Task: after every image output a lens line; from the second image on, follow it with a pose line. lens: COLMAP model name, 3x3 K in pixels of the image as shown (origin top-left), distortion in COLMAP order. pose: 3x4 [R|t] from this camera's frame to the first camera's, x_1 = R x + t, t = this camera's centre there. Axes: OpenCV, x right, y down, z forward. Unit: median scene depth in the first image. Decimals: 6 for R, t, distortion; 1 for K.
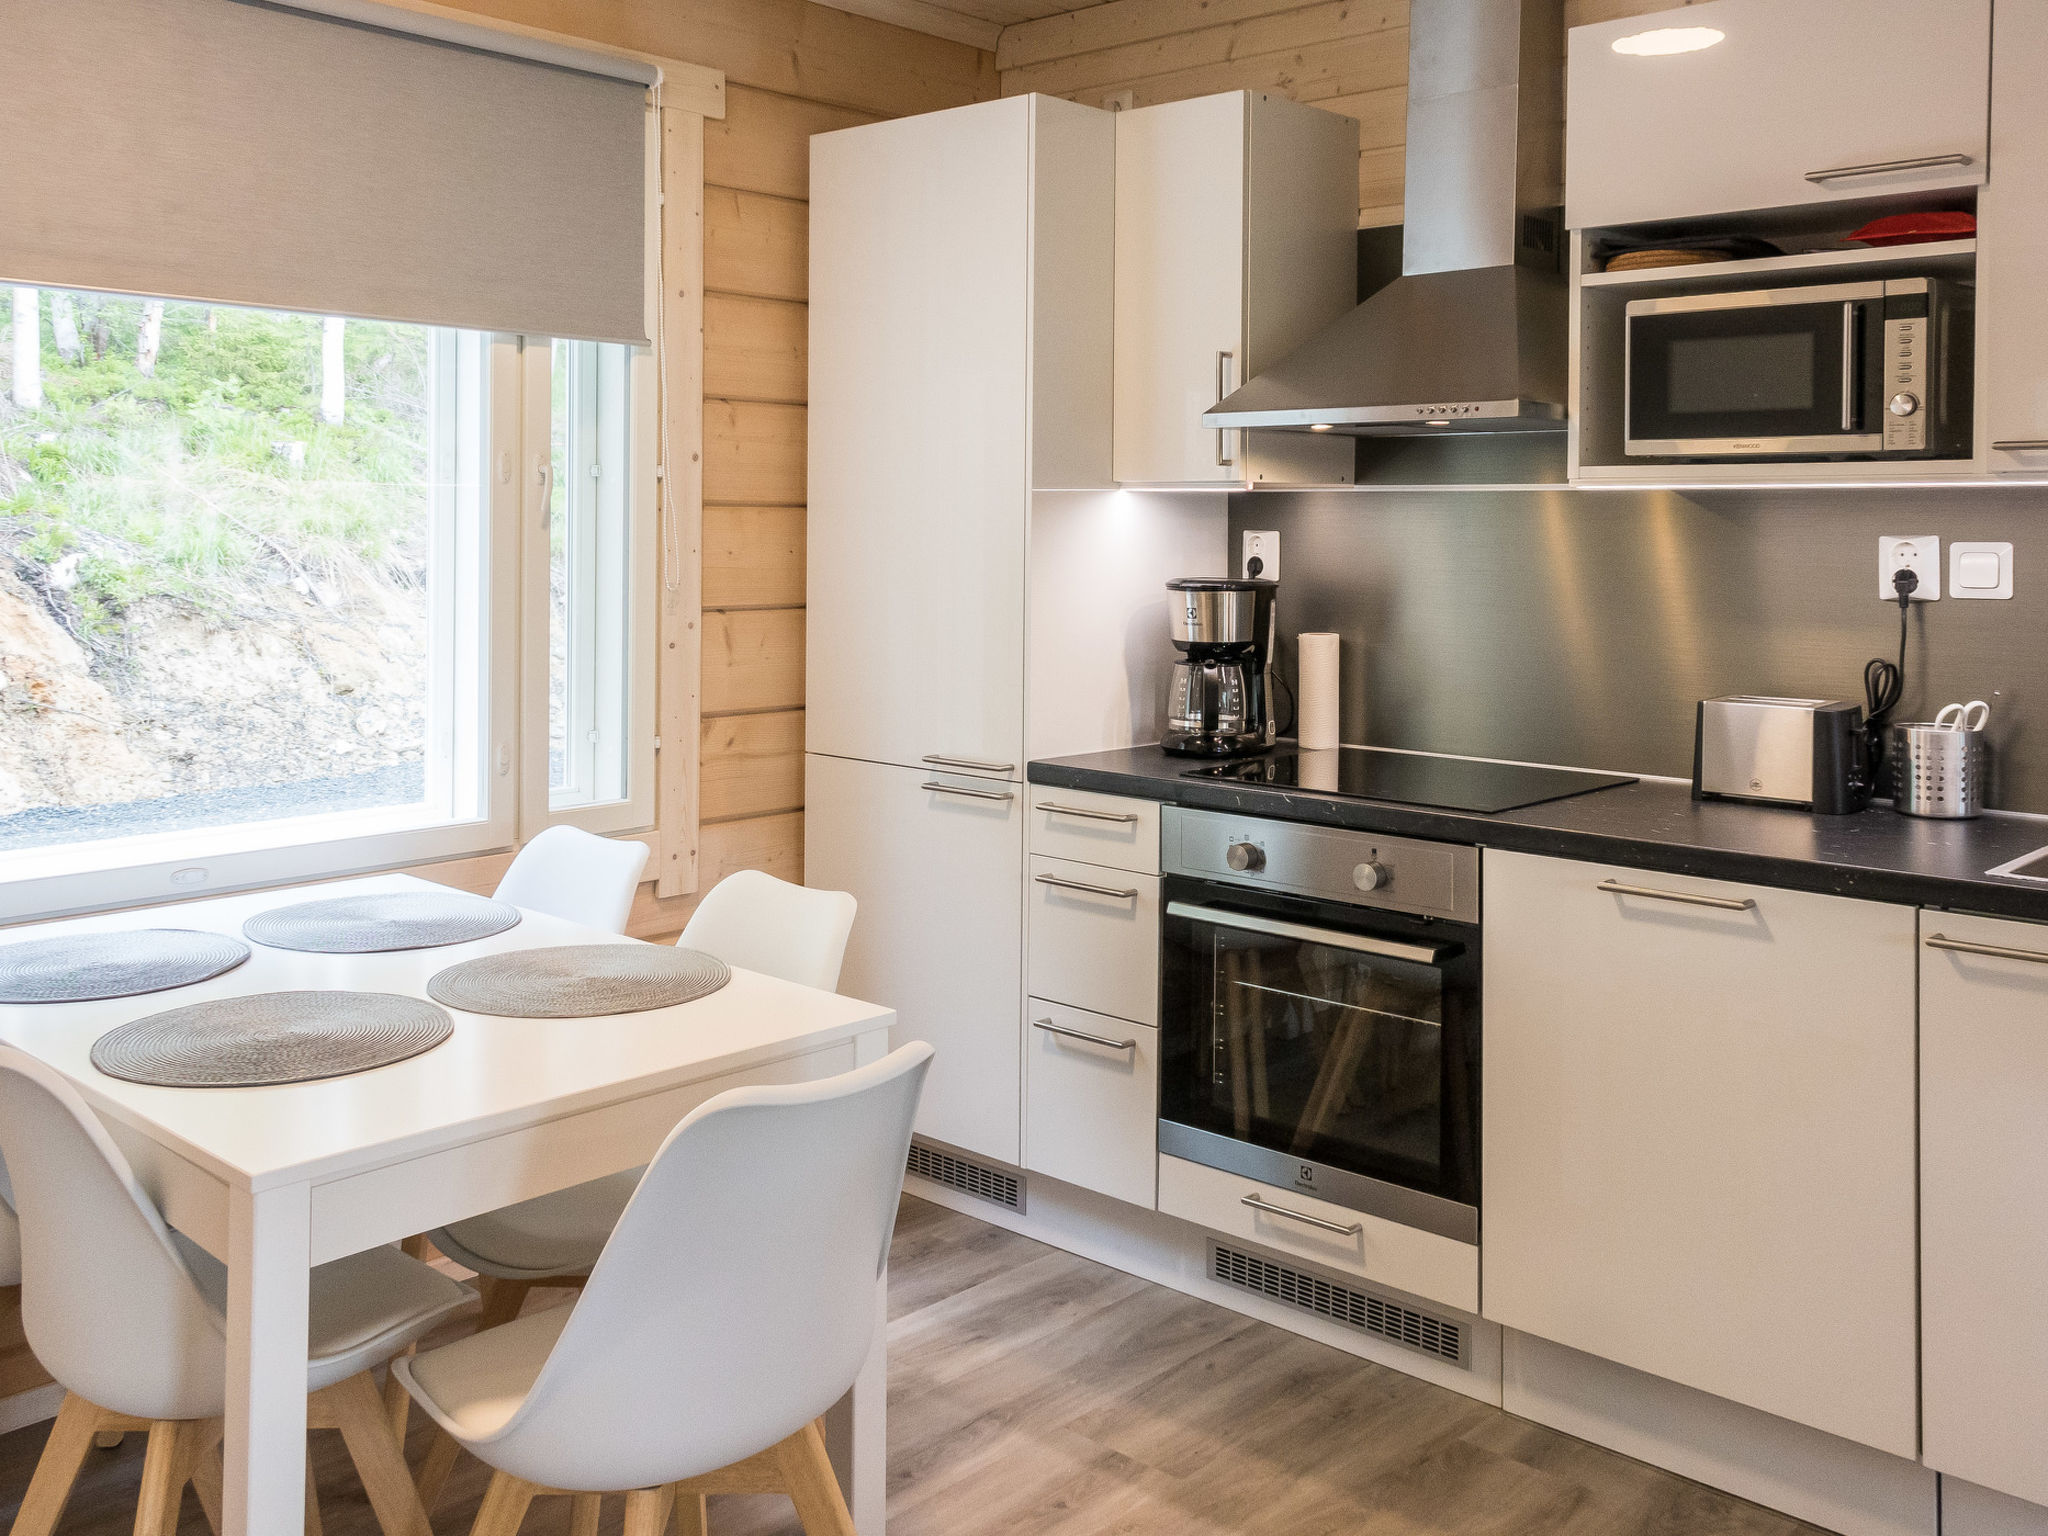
lens RADIAL K [[1881.0, 0, 1014.1], [0, 1881.0, 524.8], [0, 0, 1]] dist [0.019050, -0.021368]
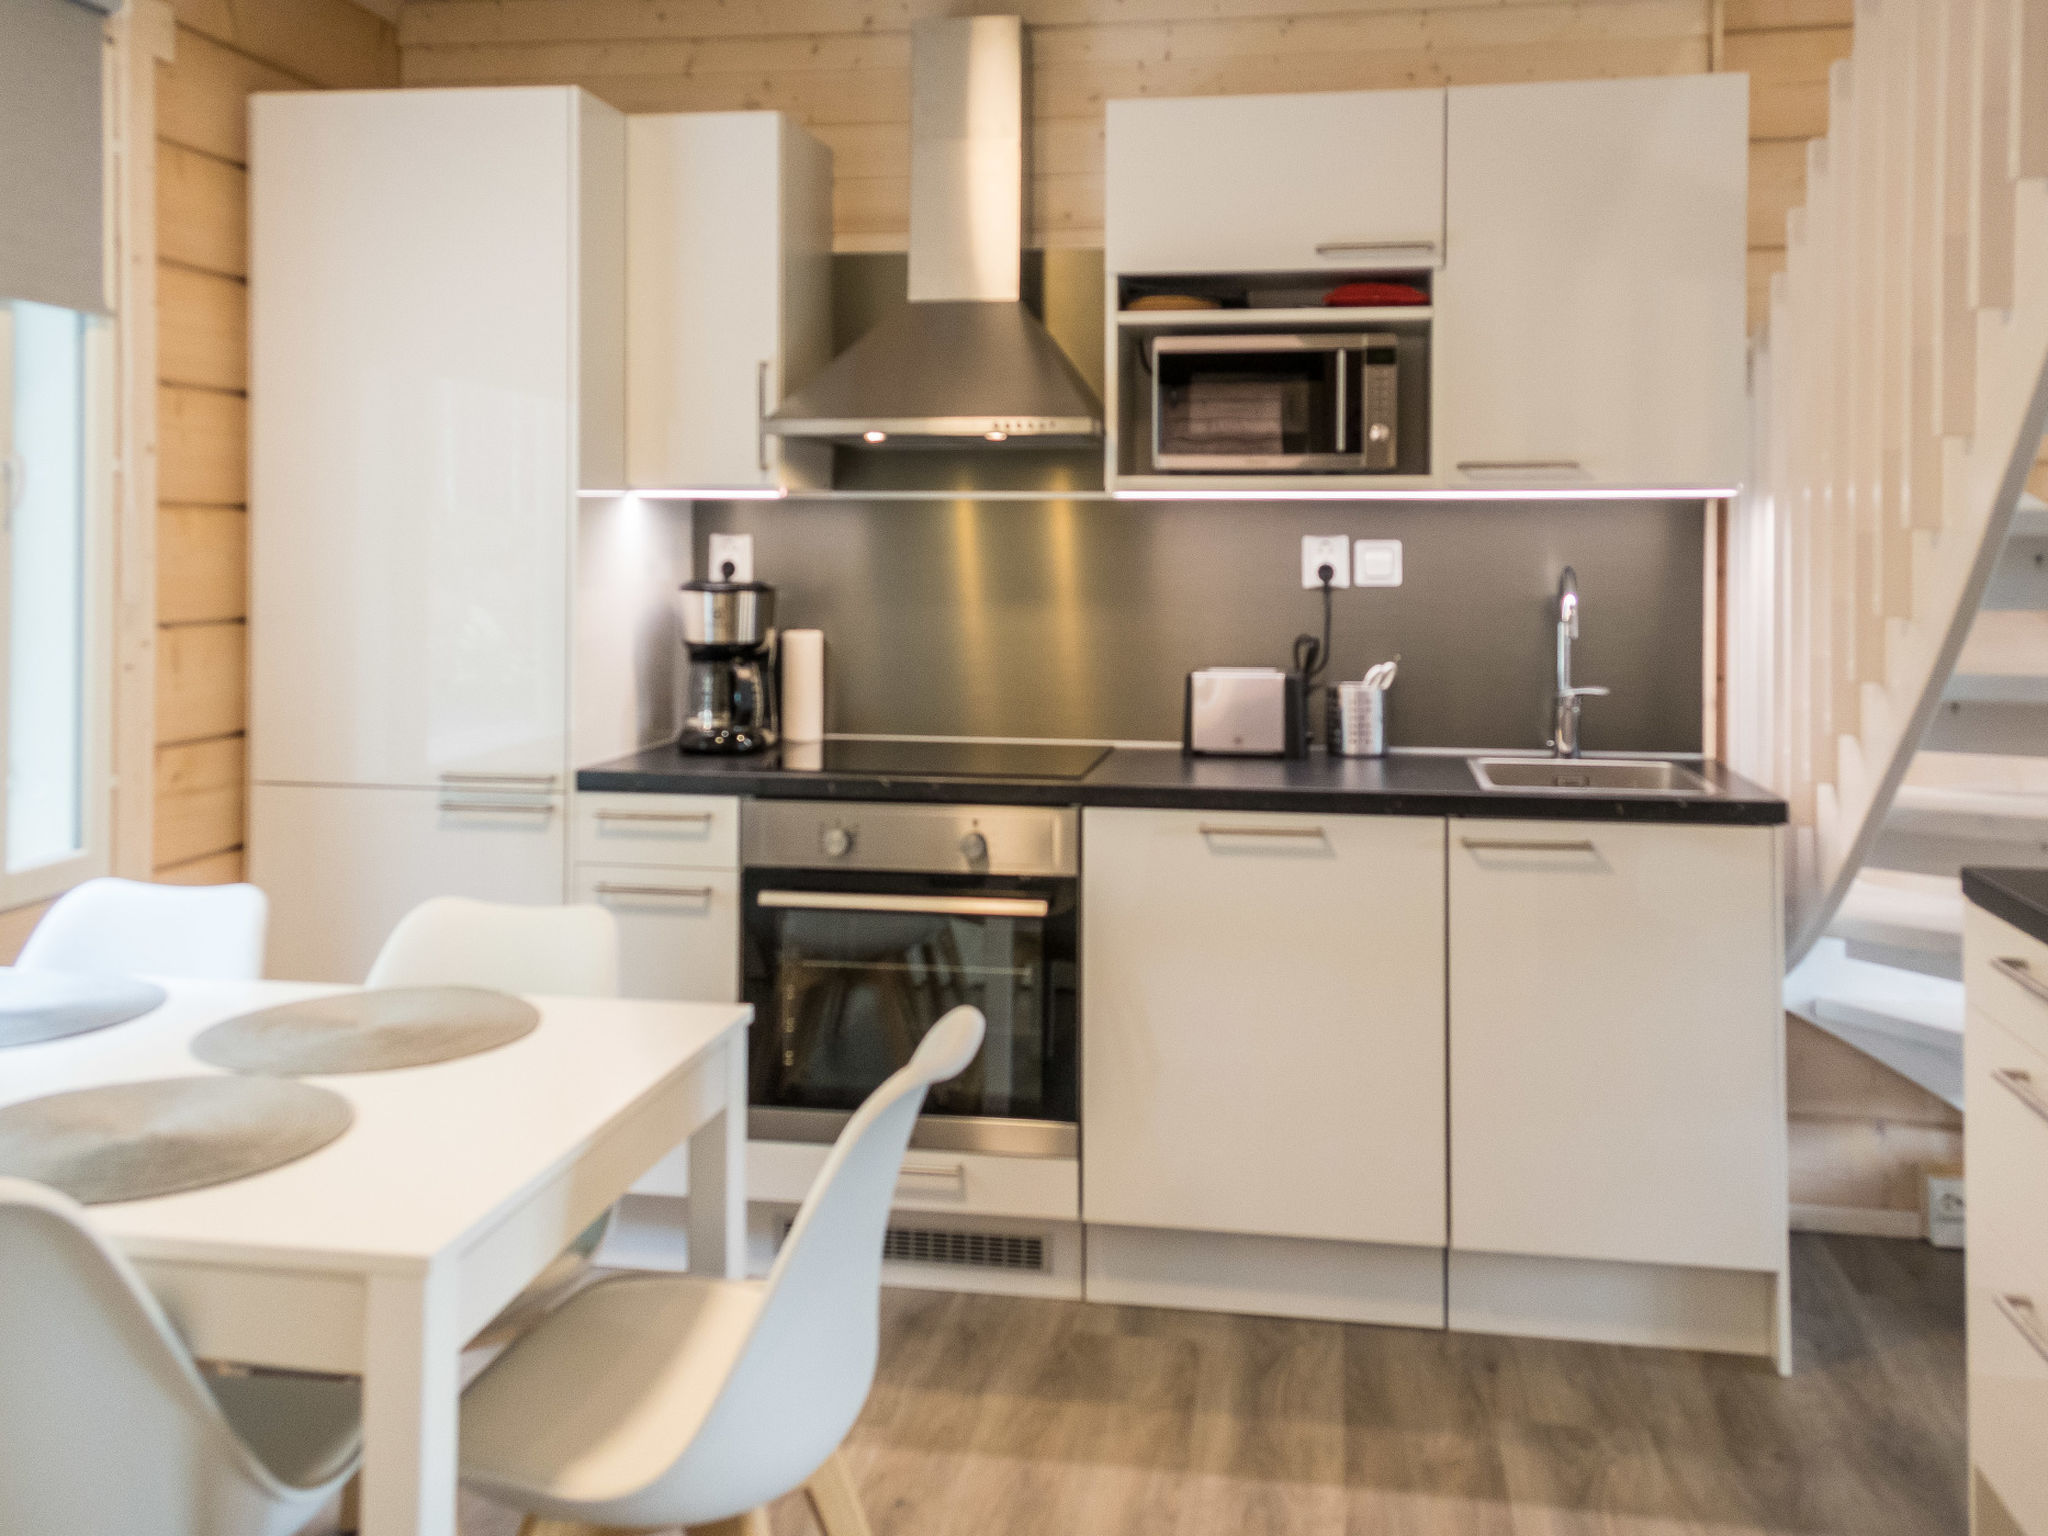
lens RADIAL K [[1881.0, 0, 1014.1], [0, 1881.0, 524.8], [0, 0, 1]] dist [0.019050, -0.021368]
pose [[0.831296, 0.003212, 0.555821, -0.346150], [0.002017, 0.999959, -0.008796, 0.007577], [-0.555827, 0.008433, 0.831255, 0.060134]]
